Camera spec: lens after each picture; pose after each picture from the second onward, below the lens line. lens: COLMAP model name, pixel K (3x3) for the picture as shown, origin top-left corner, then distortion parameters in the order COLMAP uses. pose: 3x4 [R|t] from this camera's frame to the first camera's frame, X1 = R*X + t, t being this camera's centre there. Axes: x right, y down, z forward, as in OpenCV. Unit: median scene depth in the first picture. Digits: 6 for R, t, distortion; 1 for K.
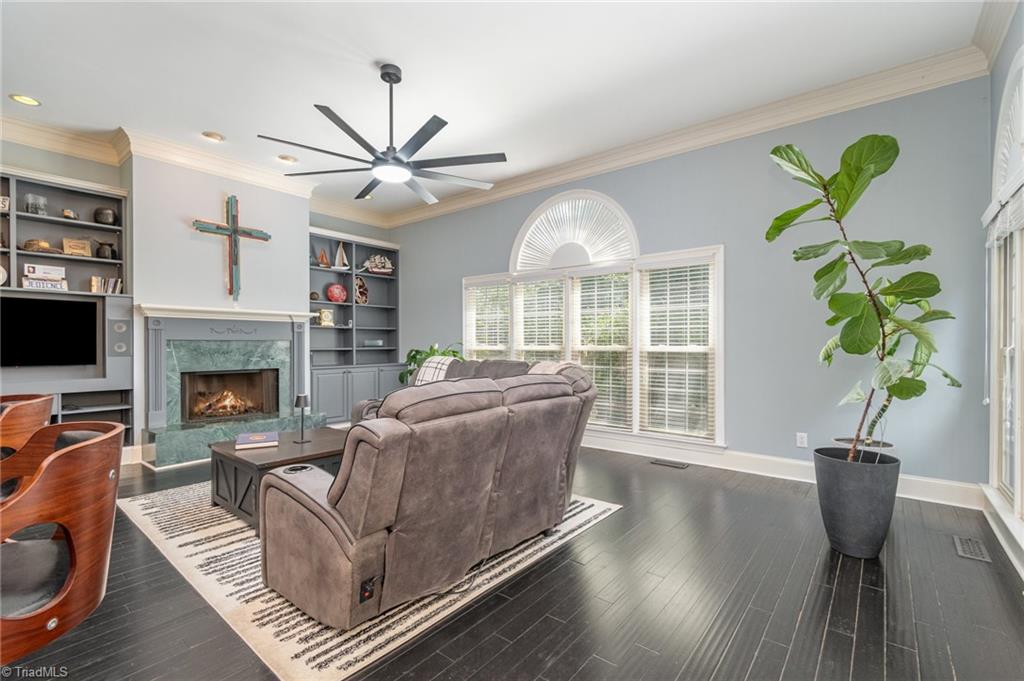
lens RADIAL K [[459.5, 0, 515.9], [0, 459.5, 346.8], [0, 0, 1]] dist [0.002539, -0.002087]
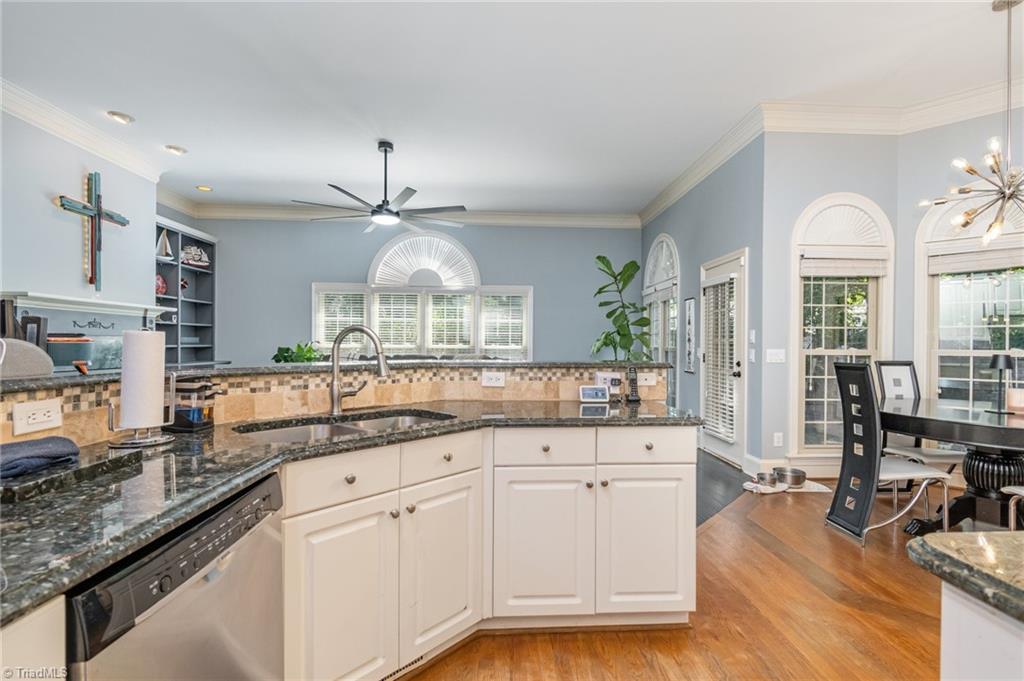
lens RADIAL K [[459.5, 0, 518.4], [0, 459.5, 345.2], [0, 0, 1]] dist [0.002539, -0.002087]
pose [[0.752839, 0.006610, 0.658171, -0.592626], [-0.005786, 0.999977, -0.003424, 0.001978], [-0.658179, -0.001231, 0.752861, -0.203675]]
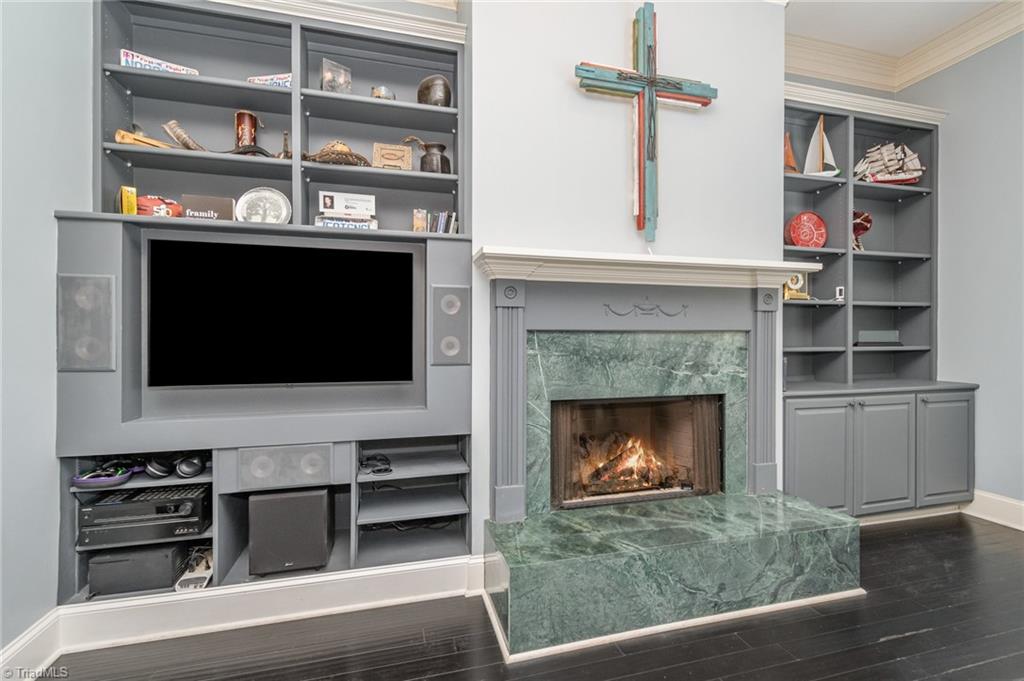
lens RADIAL K [[459.5, 0, 509.7], [0, 459.5, 339.8], [0, 0, 1]] dist [0.002539, -0.002087]
pose [[0.799270, 0.012039, -0.600851, -0.458720], [-0.006548, 0.999914, 0.011325, -0.010079], [0.600936, -0.005118, 0.799280, 0.573636]]
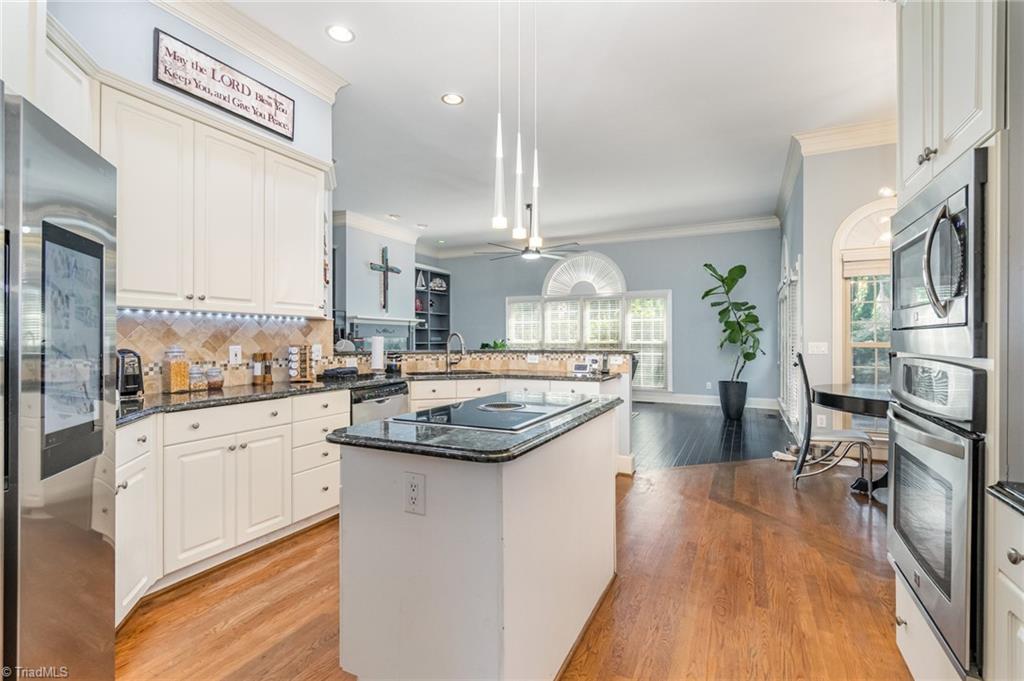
lens RADIAL K [[459.5, 0, 514.5], [0, 459.5, 338.4], [0, 0, 1]] dist [0.002539, -0.002087]
pose [[0.977754, 0.001356, 0.209748, -0.520557], [0.000466, 0.999963, -0.008640, 0.003867], [-0.209752, 0.008545, 0.977717, -0.658574]]
